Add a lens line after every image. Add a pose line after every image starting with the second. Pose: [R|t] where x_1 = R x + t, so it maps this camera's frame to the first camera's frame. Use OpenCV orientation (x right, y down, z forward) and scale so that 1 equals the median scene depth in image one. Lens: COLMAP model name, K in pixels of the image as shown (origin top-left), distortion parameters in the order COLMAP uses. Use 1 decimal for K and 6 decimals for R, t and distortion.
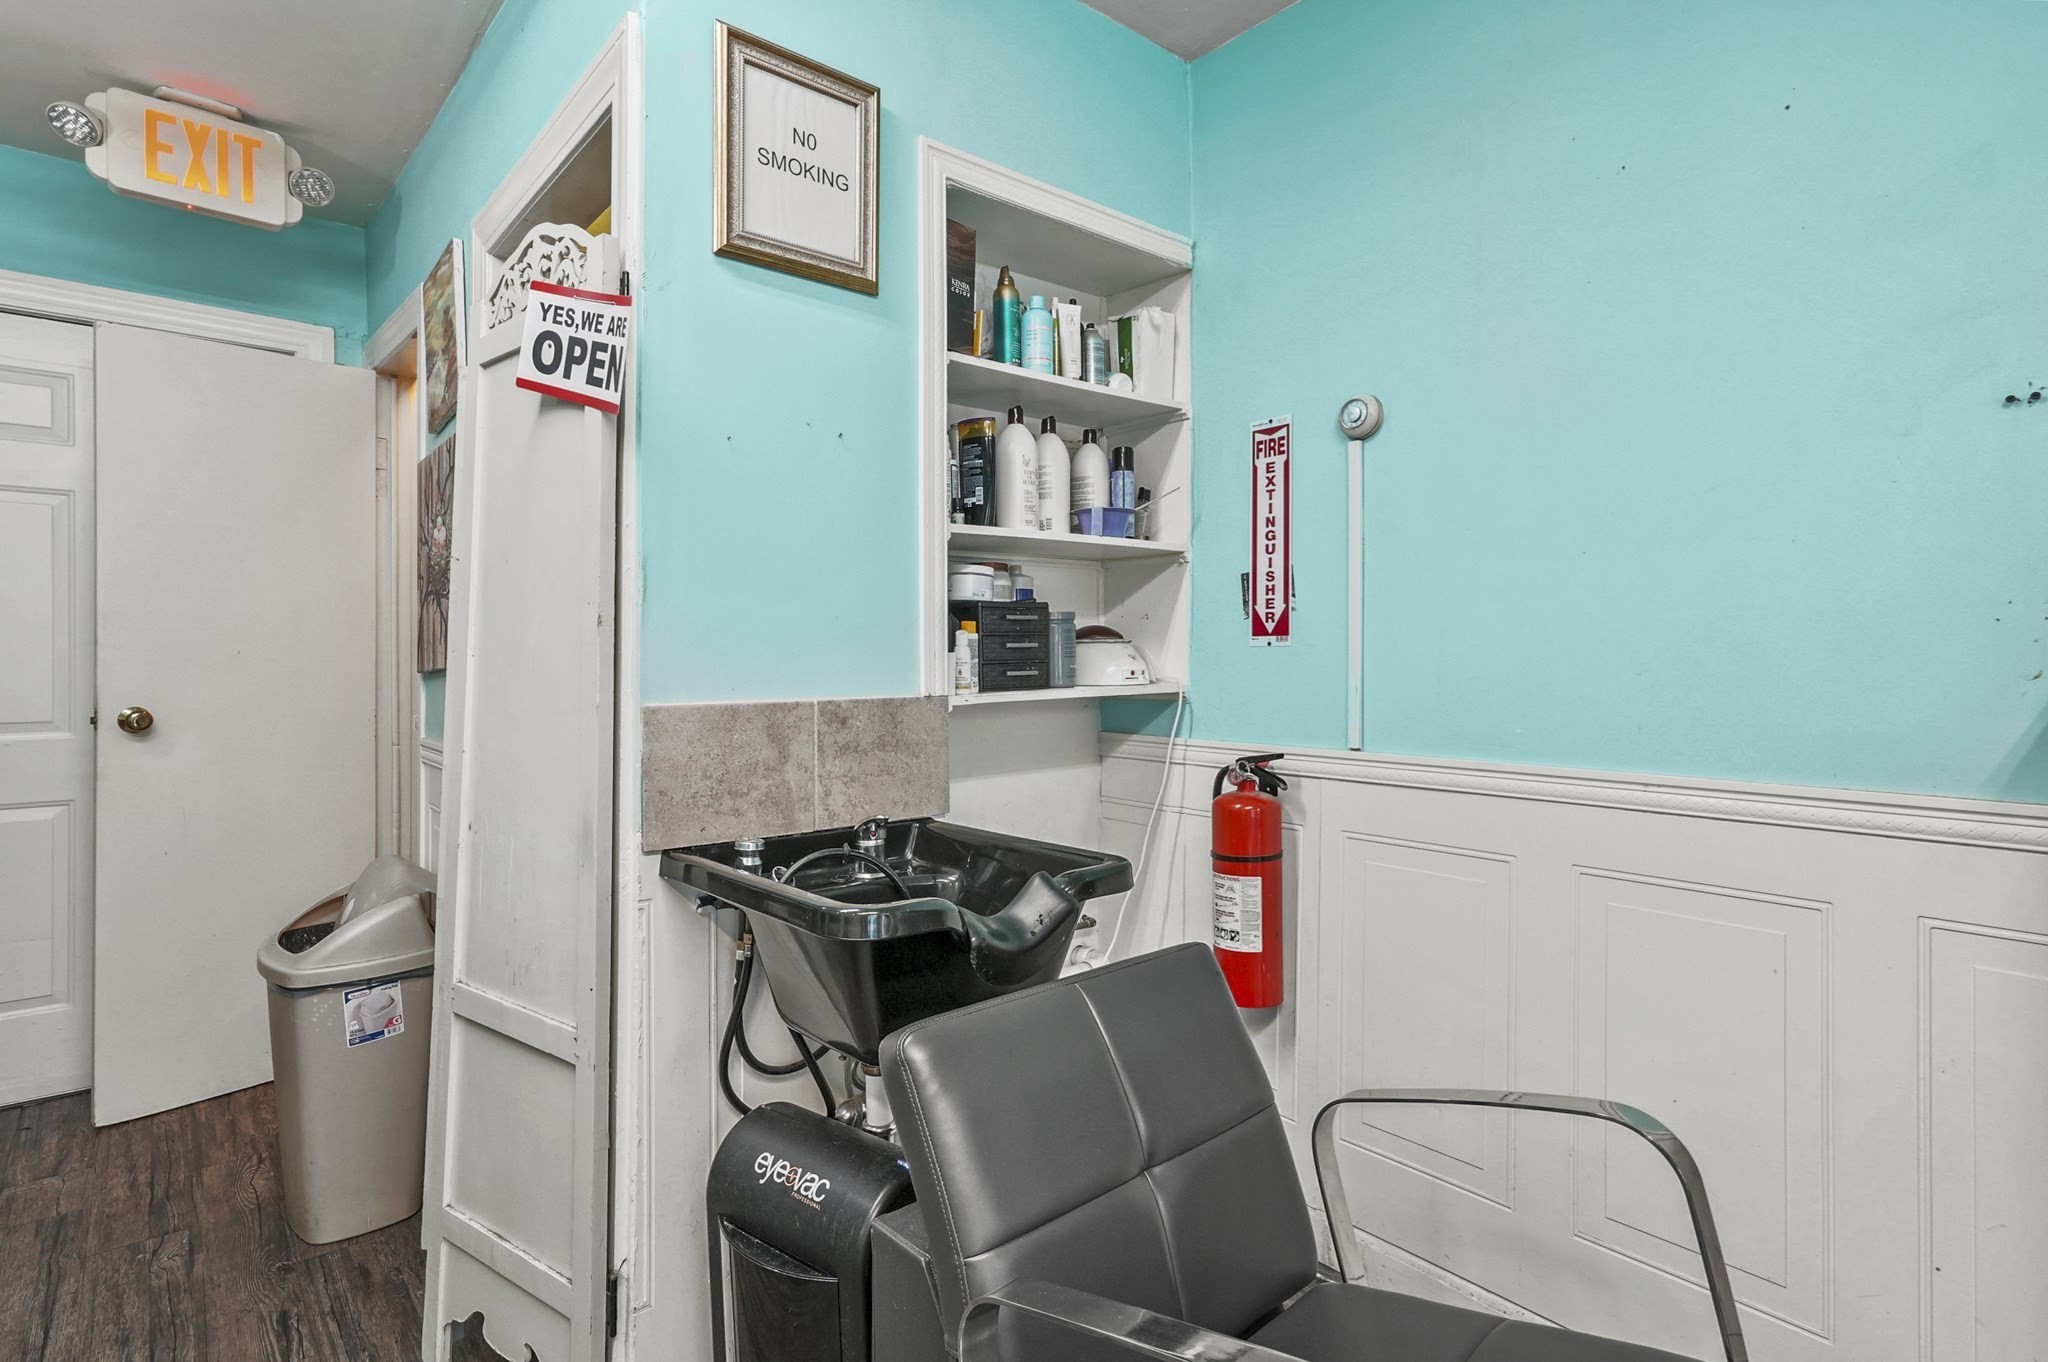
lens RADIAL K [[1019.2, 0, 1020.4], [0, 1019.2, 651.0], [0, 0, 1]] dist [0.018829, 0.000565]
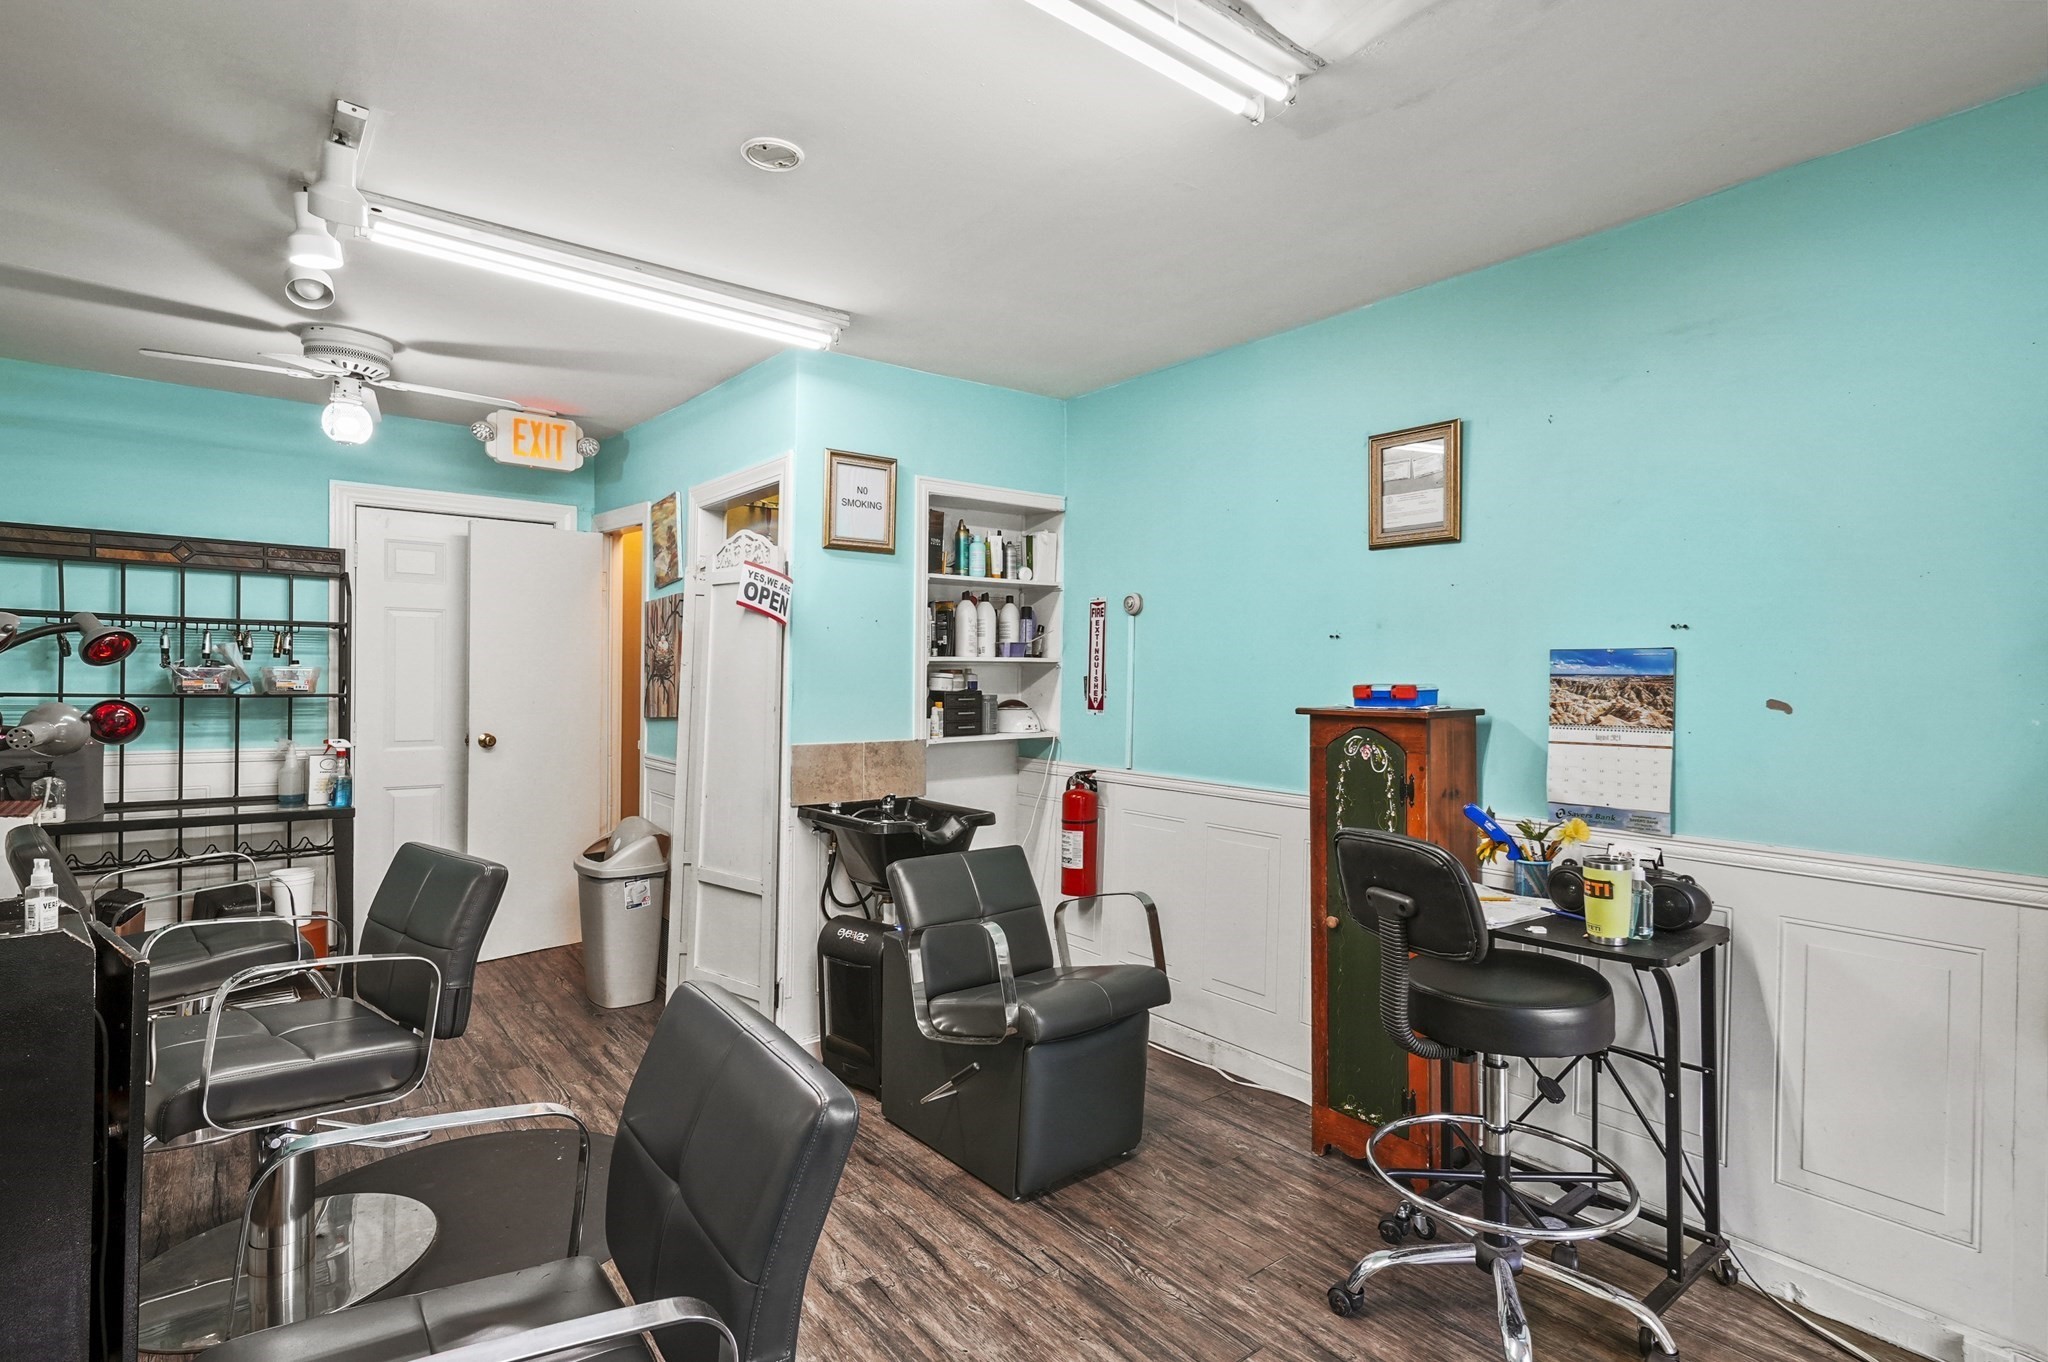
lens RADIAL K [[995.2, 0, 1024.0], [0, 995.2, 681.0], [0, 0, 1]] dist [0.021131, 0.001597]
pose [[0.999417, 0.014681, -0.030834, 0.179640], [-0.014285, 0.999813, 0.013016, -0.099670], [0.031020, -0.012568, 0.999440, -0.974334]]
